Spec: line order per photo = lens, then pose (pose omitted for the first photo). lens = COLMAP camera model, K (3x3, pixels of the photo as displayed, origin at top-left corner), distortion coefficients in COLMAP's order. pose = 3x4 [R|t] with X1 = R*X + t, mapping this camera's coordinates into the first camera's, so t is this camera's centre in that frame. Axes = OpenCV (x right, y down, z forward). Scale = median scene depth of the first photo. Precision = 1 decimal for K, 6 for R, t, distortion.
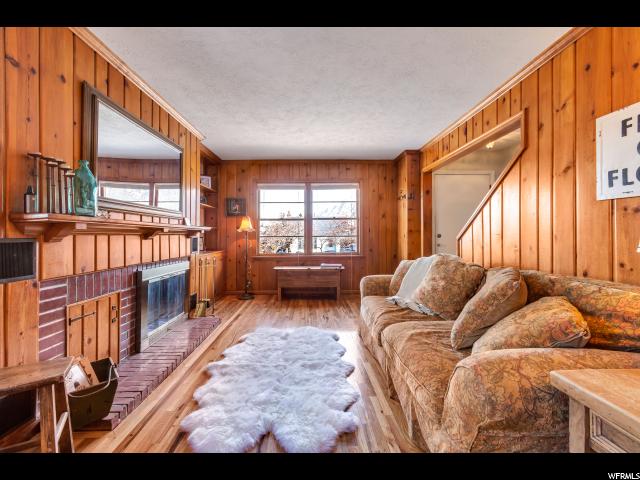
lens RADIAL K [[288.3, 0, 321.7], [0, 288.3, 232.7], [0, 0, 1]] dist [-0.001986, 0.000119]
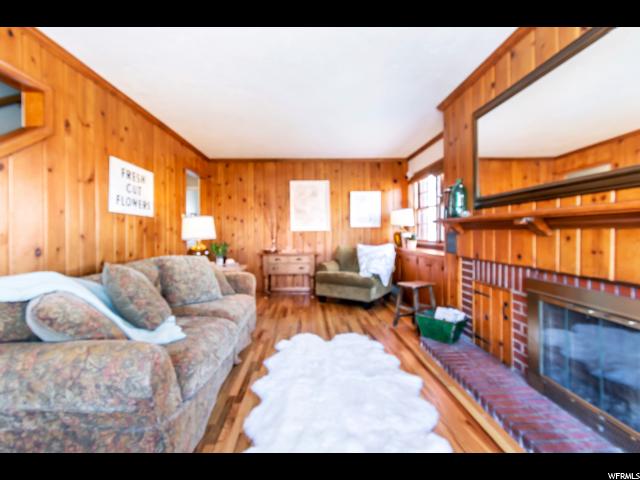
lens RADIAL K [[292.1, 0, 315.1], [0, 292.1, 234.5], [0, 0, 1]] dist [0.001204, 0.000618]
pose [[-0.999859, 0.012263, 0.011458, -0.084174], [0.012243, 0.999923, -0.001833, 0.018310], [-0.011479, -0.001692, -0.999933, 1.815963]]
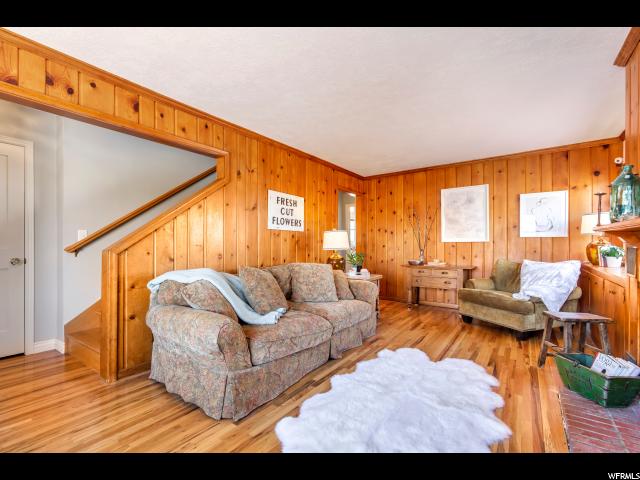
lens RADIAL K [[288.3, 0, 315.3], [0, 288.3, 245.5], [0, 0, 1]] dist [-0.001986, 0.000119]
pose [[-0.786548, 0.007010, 0.617489, -0.434011], [0.003379, 0.999969, -0.007048, 0.017599], [-0.617520, -0.003457, -0.786548, 1.765252]]
